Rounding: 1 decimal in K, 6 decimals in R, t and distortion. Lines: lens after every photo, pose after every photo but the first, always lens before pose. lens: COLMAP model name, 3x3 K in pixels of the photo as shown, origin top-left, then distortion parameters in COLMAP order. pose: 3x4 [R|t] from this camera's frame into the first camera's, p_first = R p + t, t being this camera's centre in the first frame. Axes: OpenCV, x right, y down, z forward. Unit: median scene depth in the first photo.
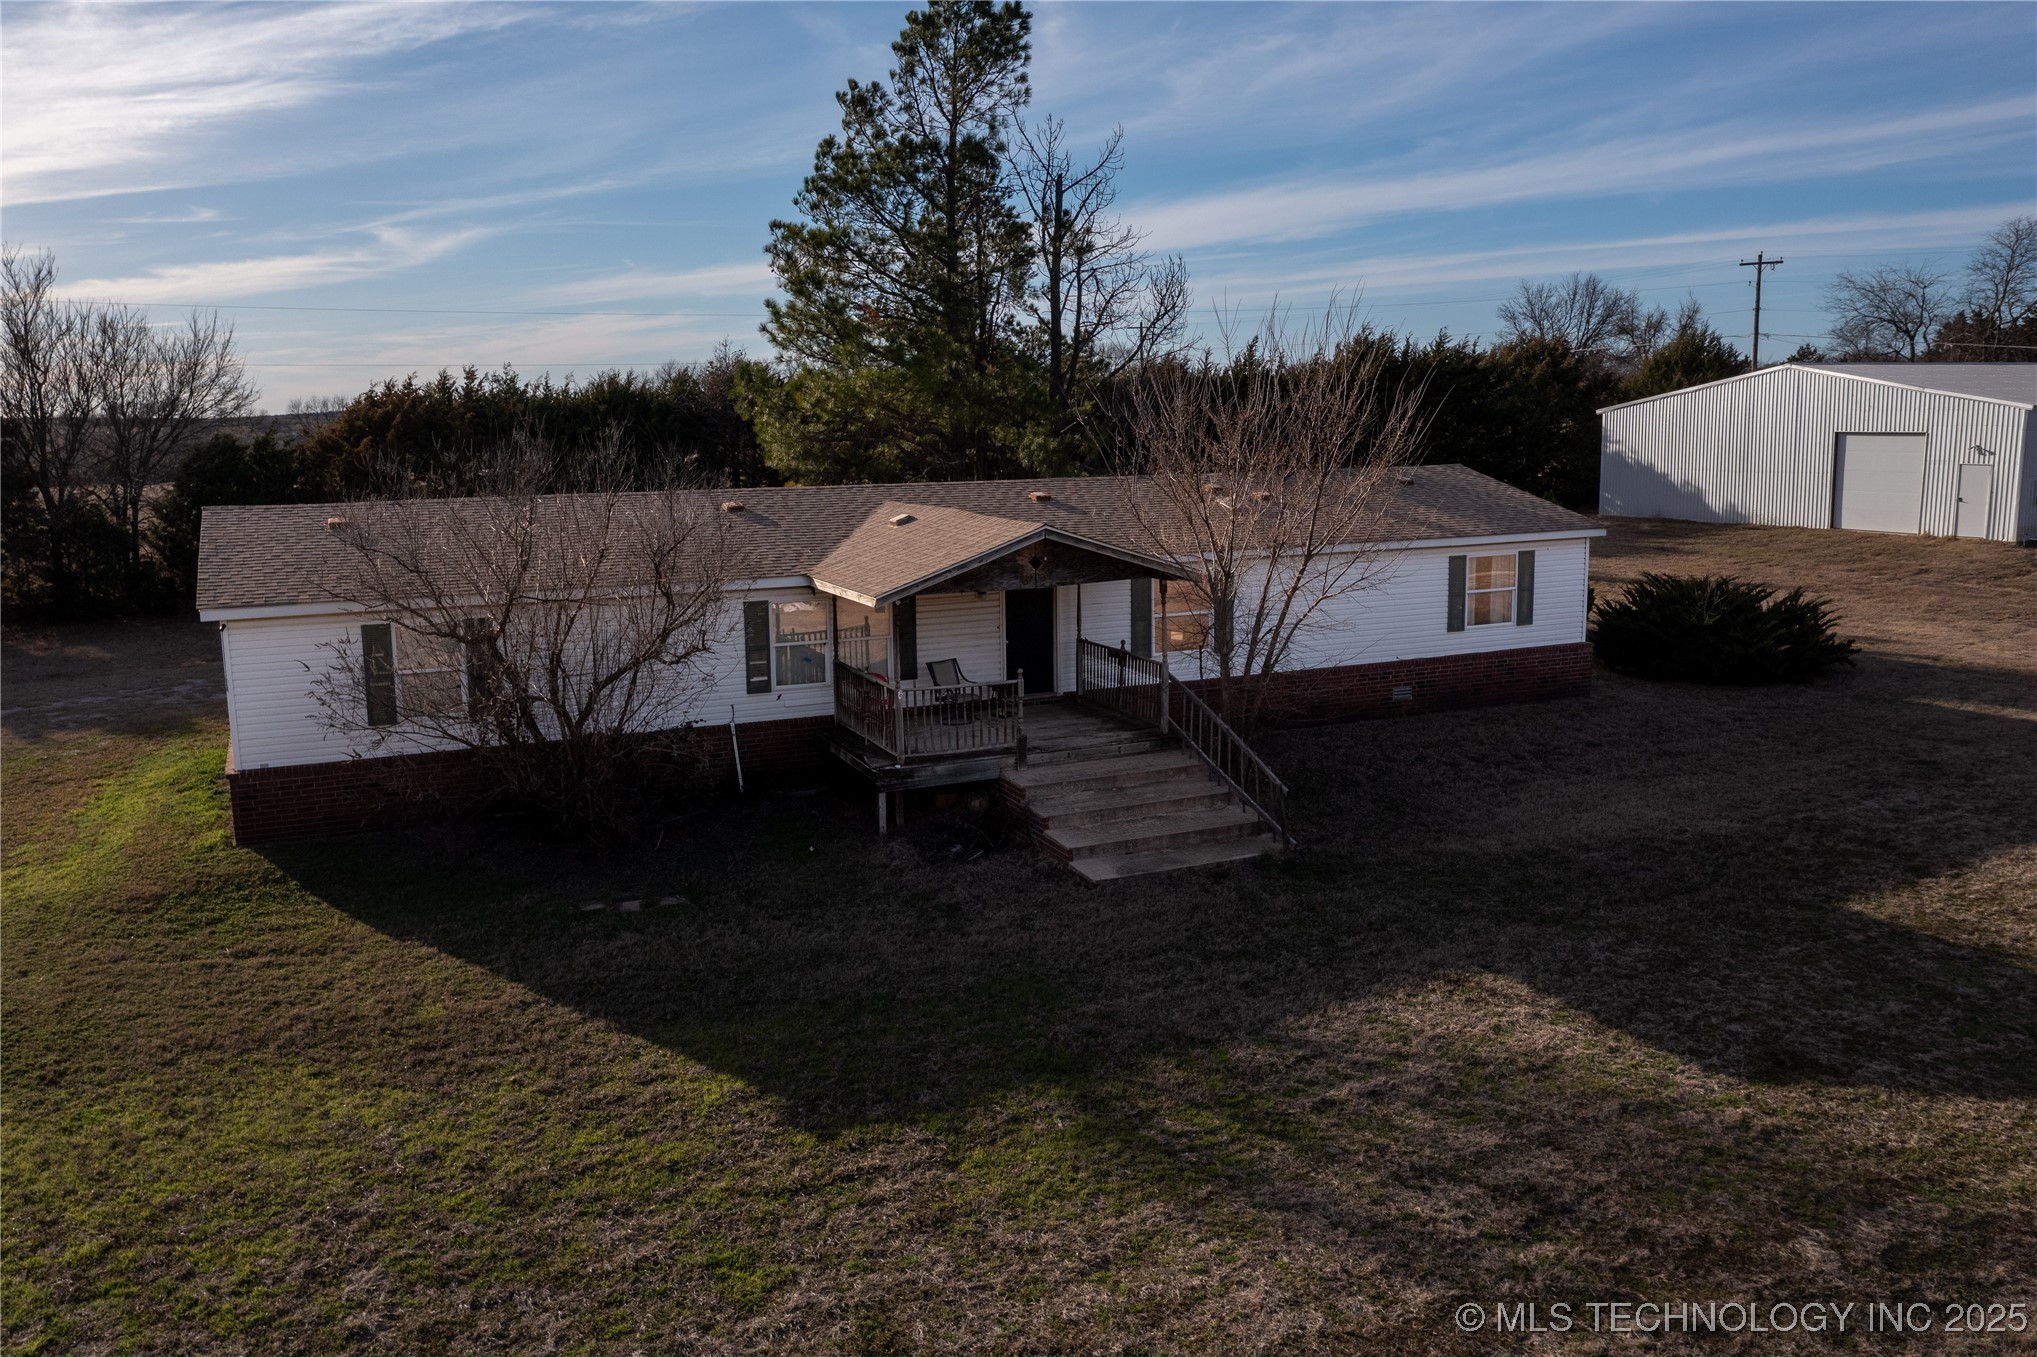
lens RADIAL K [[1629.7, 0, 1020.6], [0, 1629.7, 684.4], [0, 0, 1]] dist [-0.007148, -0.009483]
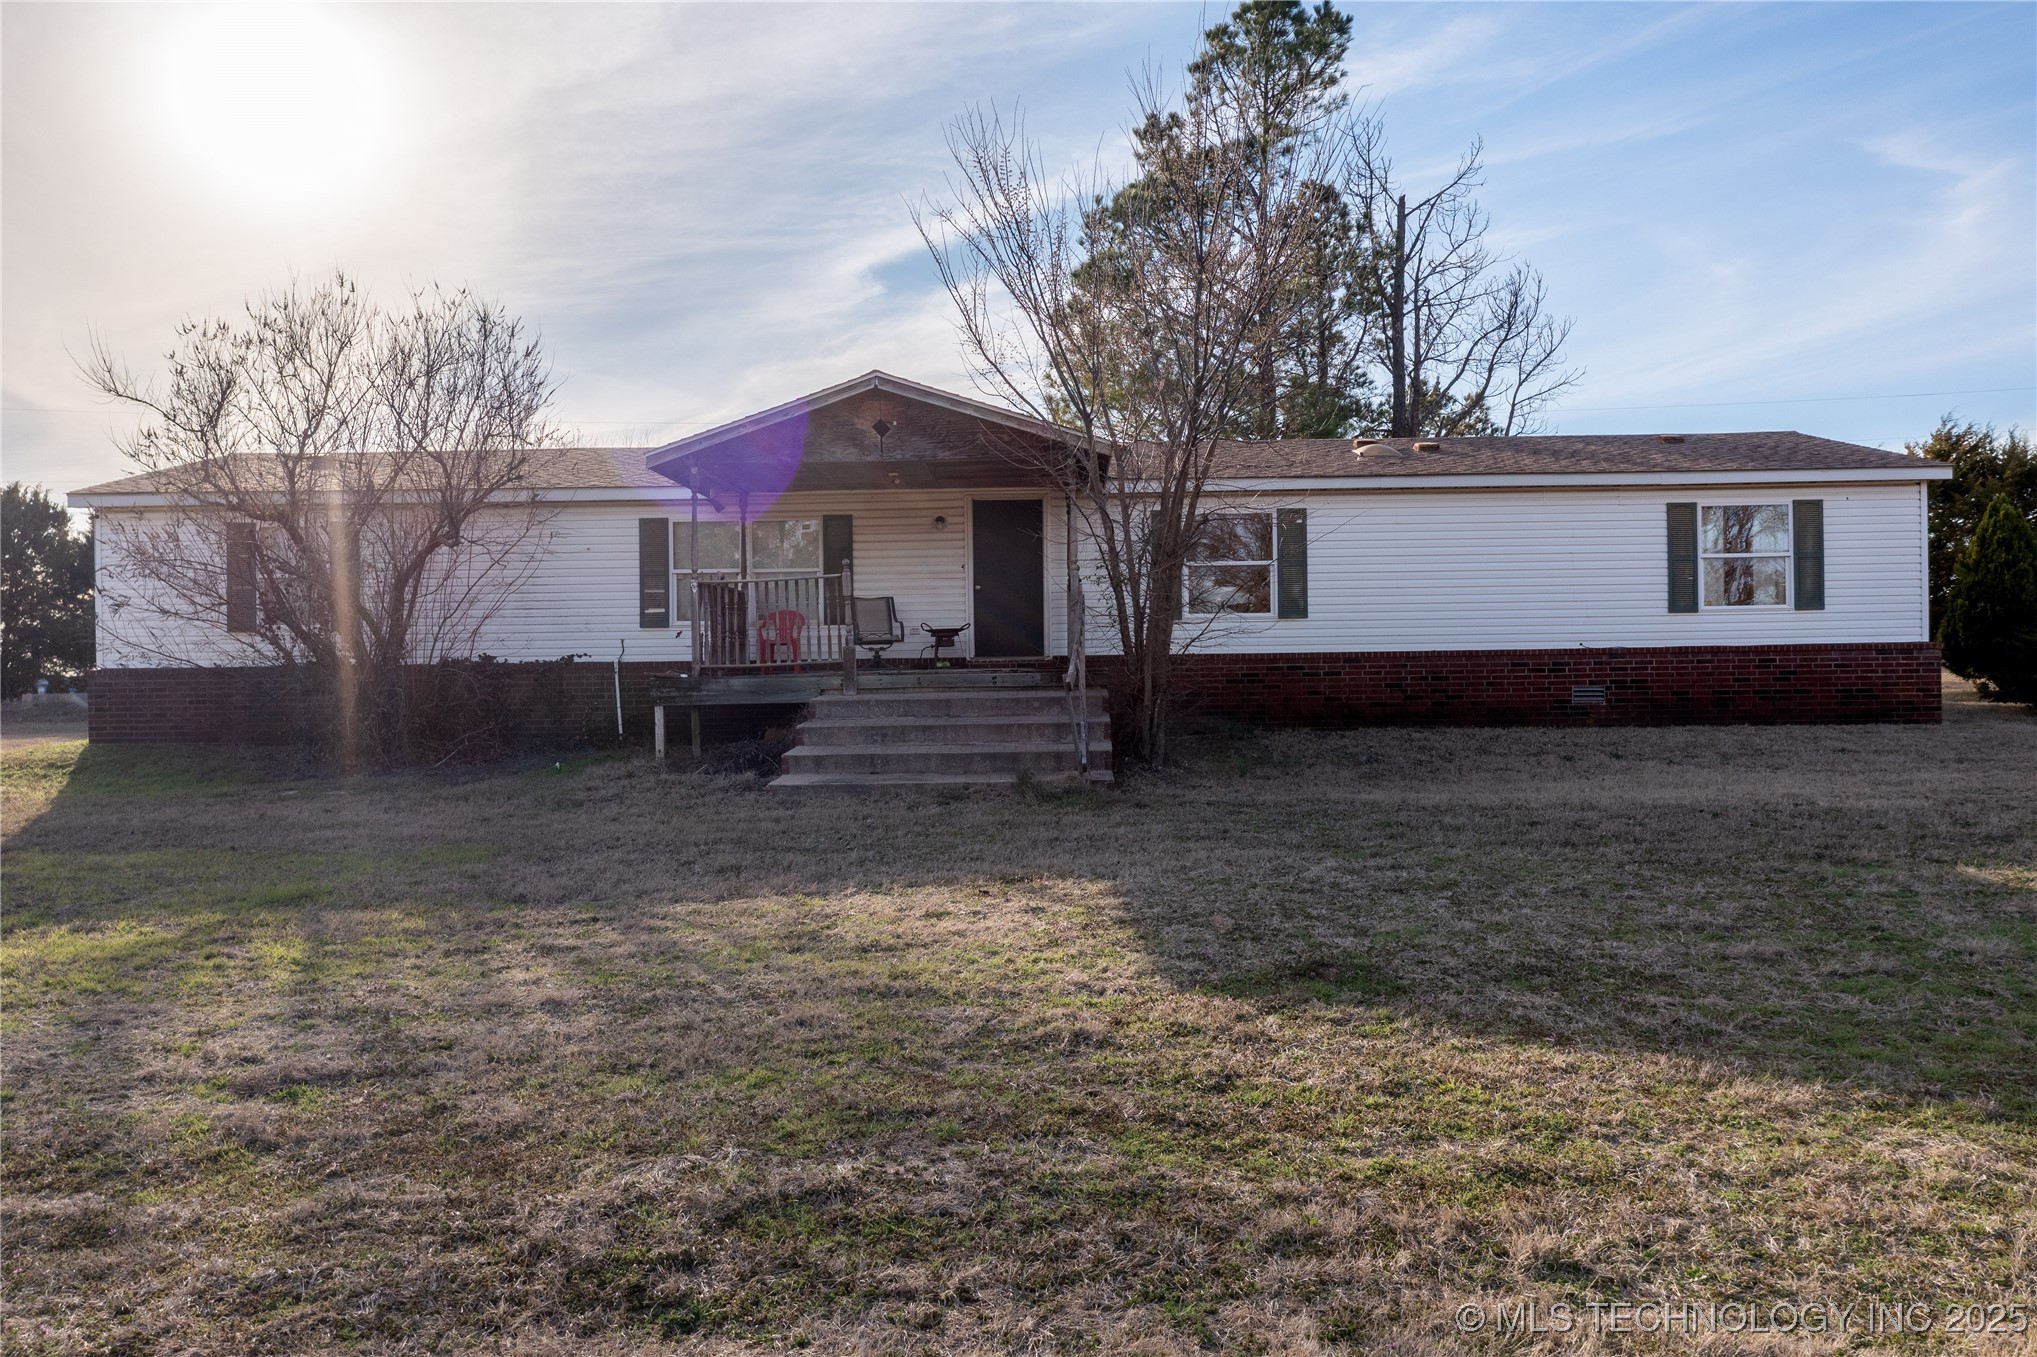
lens RADIAL K [[1629.7, 0, 1015.1], [0, 1629.7, 669.9], [0, 0, 1]] dist [-0.007148, -0.009483]
pose [[0.905769, 0.003457, -0.423757, 0.303453], [-0.072628, 0.986438, -0.147194, 0.113935], [0.417502, 0.164100, 0.893736, 0.269130]]
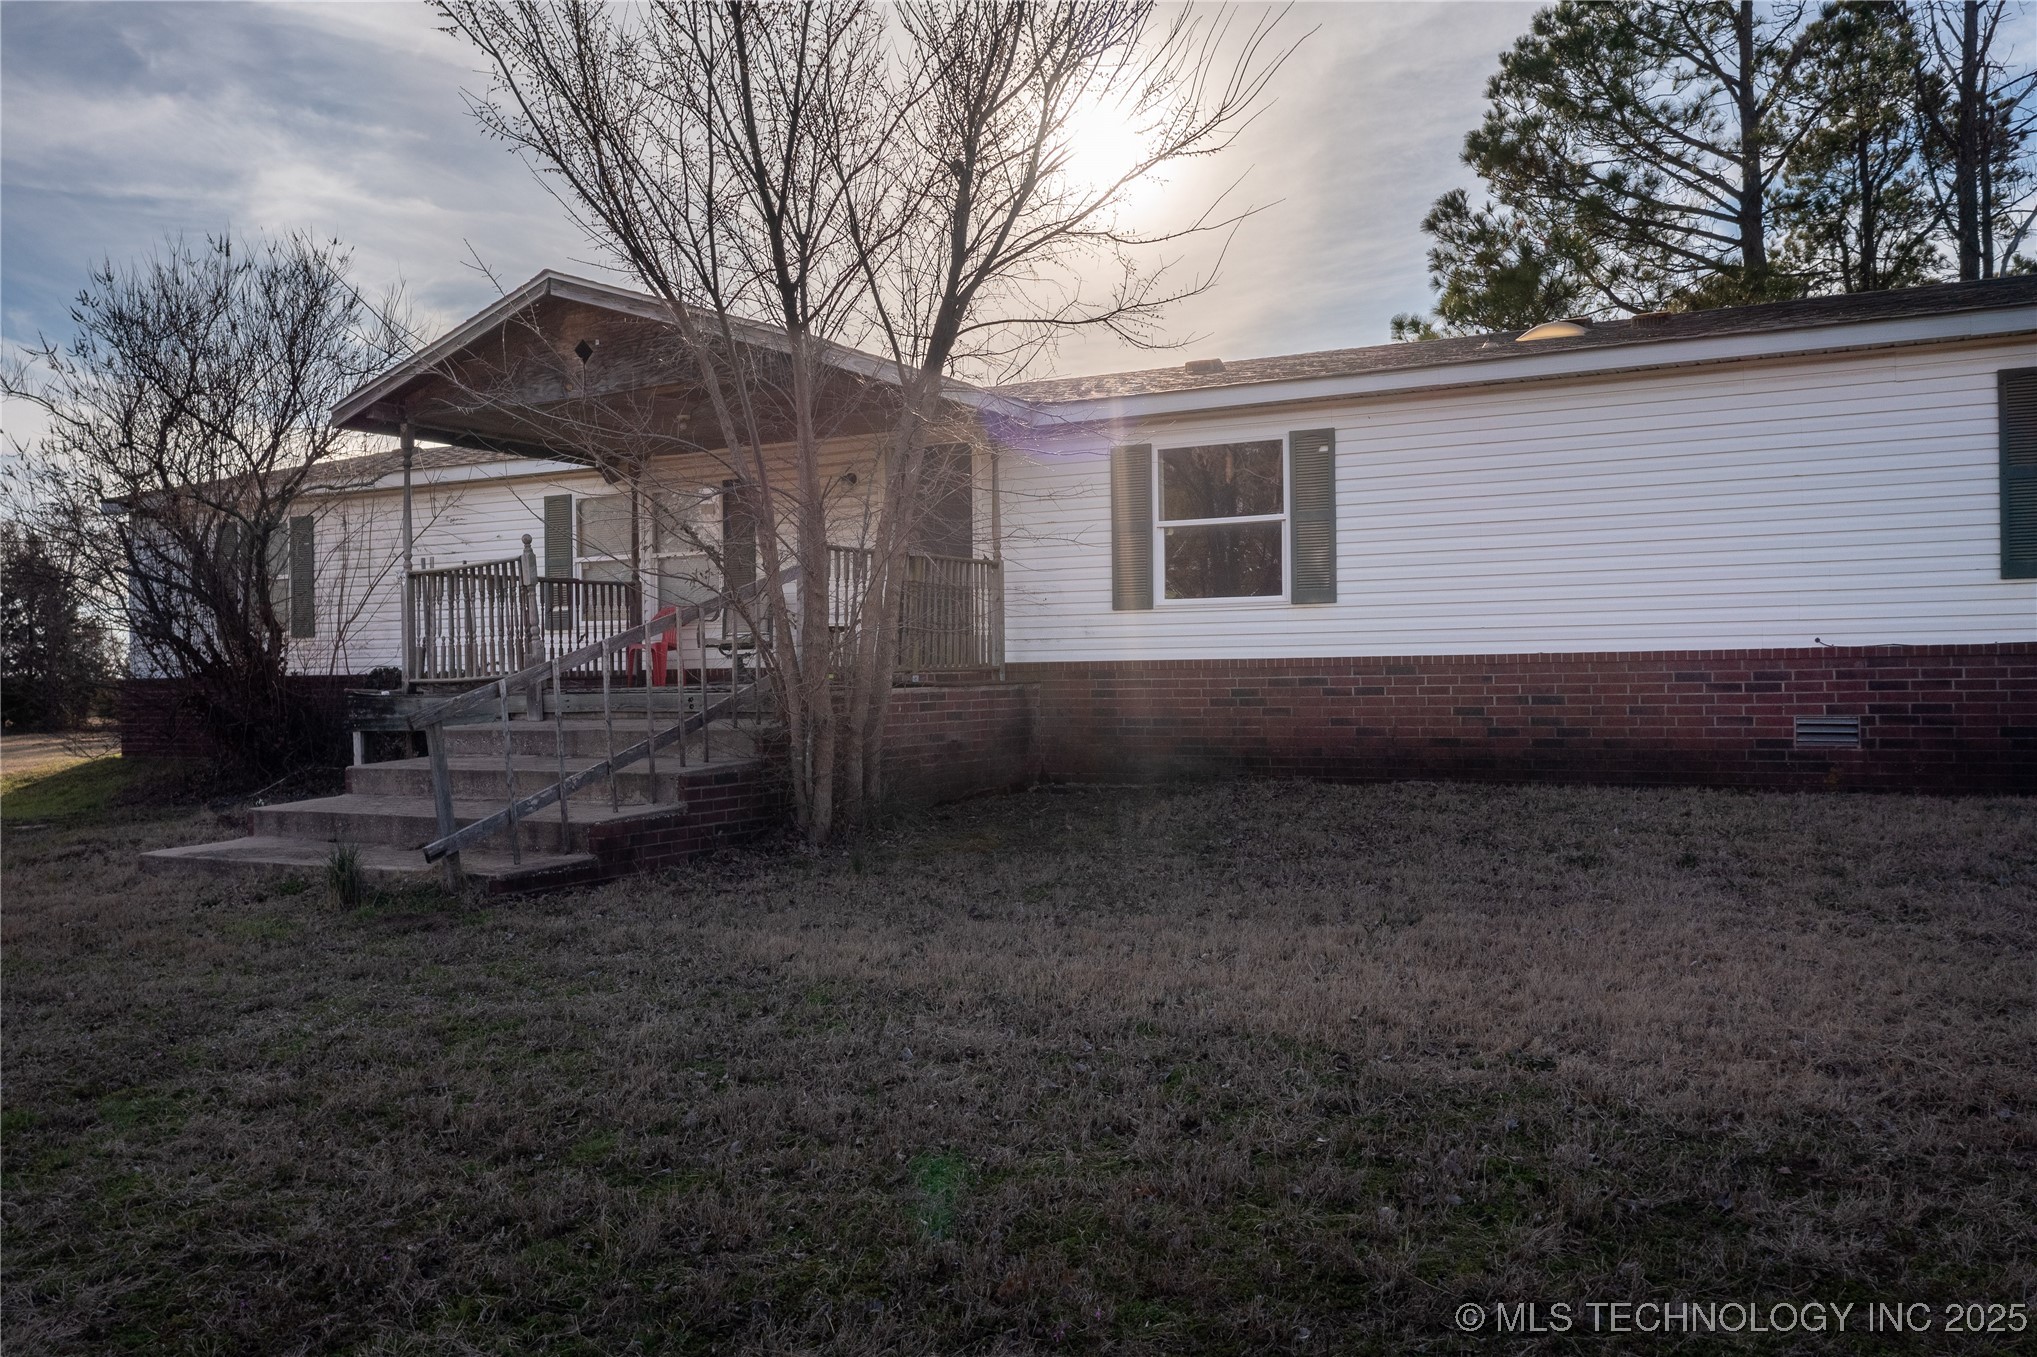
lens RADIAL K [[1629.7, 0, 1023.0], [0, 1629.7, 679.1], [0, 0, 1]] dist [-0.007148, -0.009483]
pose [[0.604080, 0.008678, -0.796877, 0.419237], [-0.131140, 0.987391, -0.088659, 0.050890], [0.786060, 0.158059, 0.597601, 0.614403]]
